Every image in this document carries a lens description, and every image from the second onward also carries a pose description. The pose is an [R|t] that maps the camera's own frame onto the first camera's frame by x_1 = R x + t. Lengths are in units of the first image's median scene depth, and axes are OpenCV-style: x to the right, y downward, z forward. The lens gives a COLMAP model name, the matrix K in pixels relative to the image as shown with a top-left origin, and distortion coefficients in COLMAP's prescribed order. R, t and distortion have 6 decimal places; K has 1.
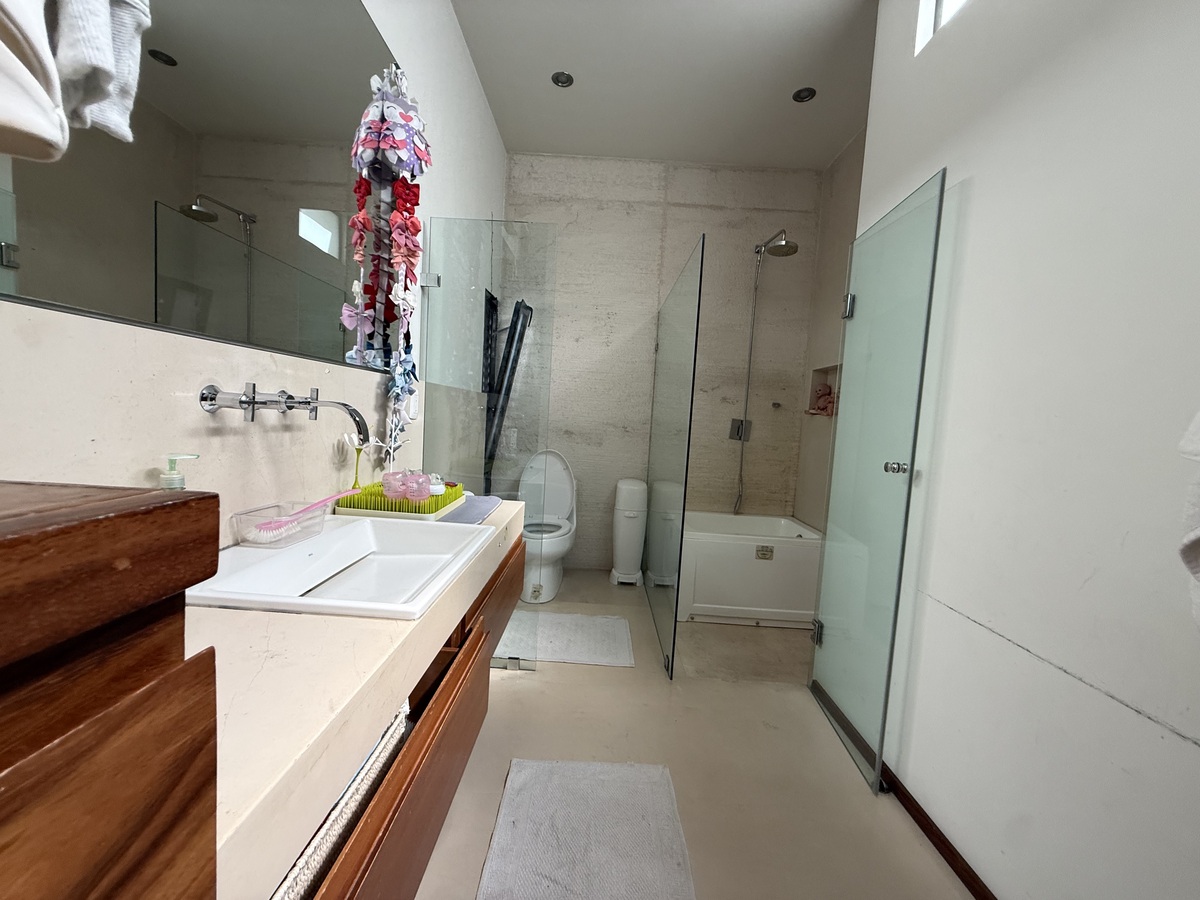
lens RADIAL K [[478.8, 0, 596.6], [0, 478.8, 450.2], [0, 0, 1]] dist [0.002405, 0.000437]
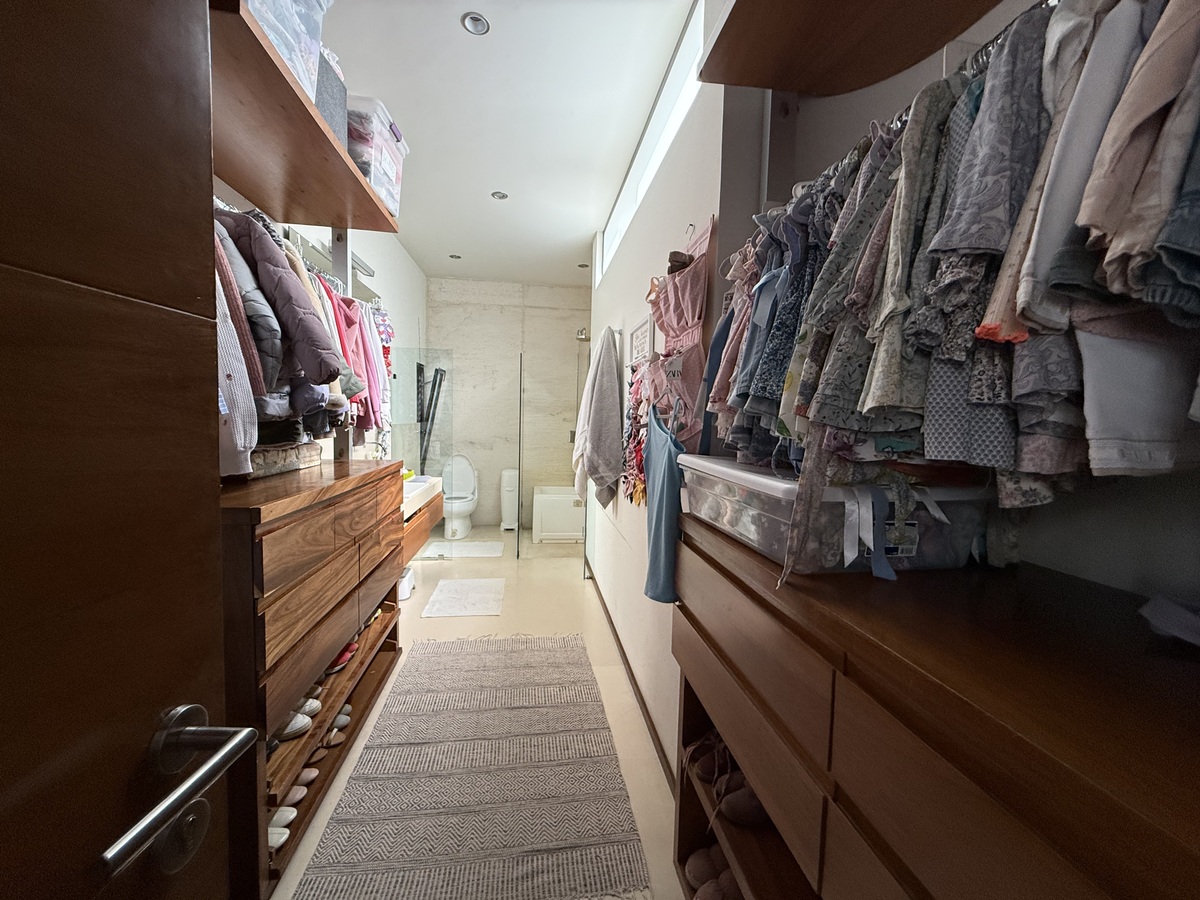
lens RADIAL K [[478.8, 0, 596.6], [0, 478.8, 450.2], [0, 0, 1]] dist [0.002405, 0.000437]
pose [[0.989475, -0.043752, 0.137933, 0.144045], [0.043864, 0.999035, 0.002224, 0.003986], [-0.137897, 0.003850, 0.990439, -0.724022]]
